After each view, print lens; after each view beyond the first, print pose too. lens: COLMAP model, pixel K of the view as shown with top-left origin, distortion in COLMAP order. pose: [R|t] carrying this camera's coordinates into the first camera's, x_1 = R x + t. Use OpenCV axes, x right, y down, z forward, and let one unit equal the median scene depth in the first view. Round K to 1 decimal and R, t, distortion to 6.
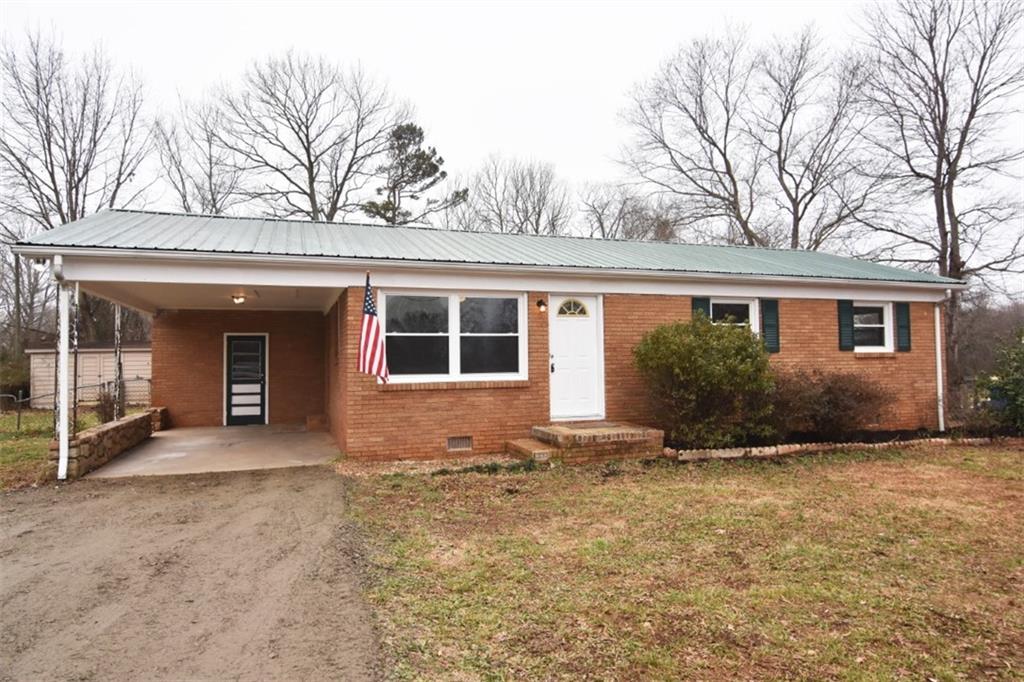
lens RADIAL K [[599.5, 0, 512.0], [0, 599.5, 341.0], [0, 0, 1]] dist [-0.038801, 0.000532]
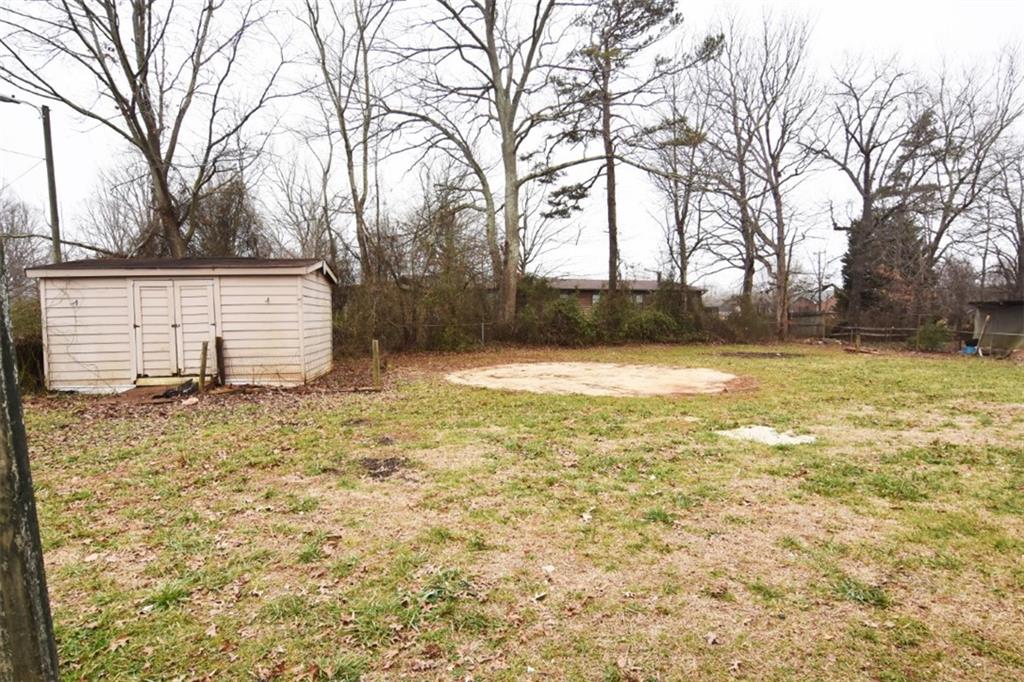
lens RADIAL K [[599.5, 0, 512.0], [0, 599.5, 341.0], [0, 0, 1]] dist [-0.038801, 0.000532]
pose [[0.987093, 0.017728, -0.159163, -0.619867], [-0.002813, 0.995620, 0.093449, 0.044978], [0.160123, -0.091795, 0.982820, 1.001271]]
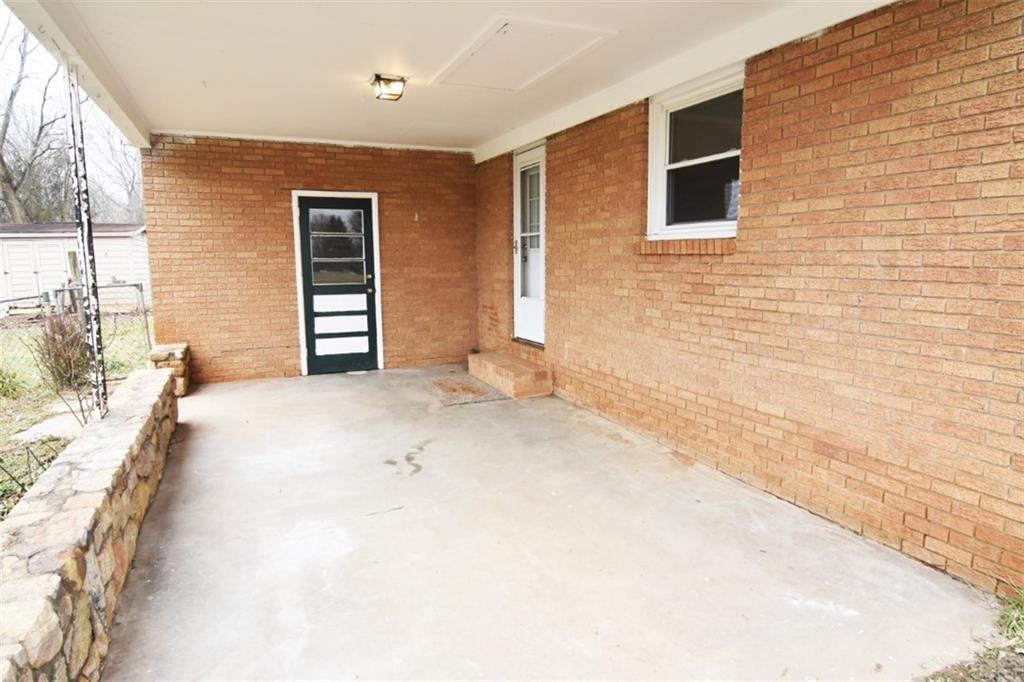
lens RADIAL K [[599.5, 0, 512.0], [0, 599.5, 341.0], [0, 0, 1]] dist [-0.038801, 0.000532]
pose [[0.997539, -0.001283, 0.070104, -0.331092], [-0.011108, 0.984314, 0.176077, 0.019868], [-0.069230, -0.176422, 0.981877, 0.472832]]
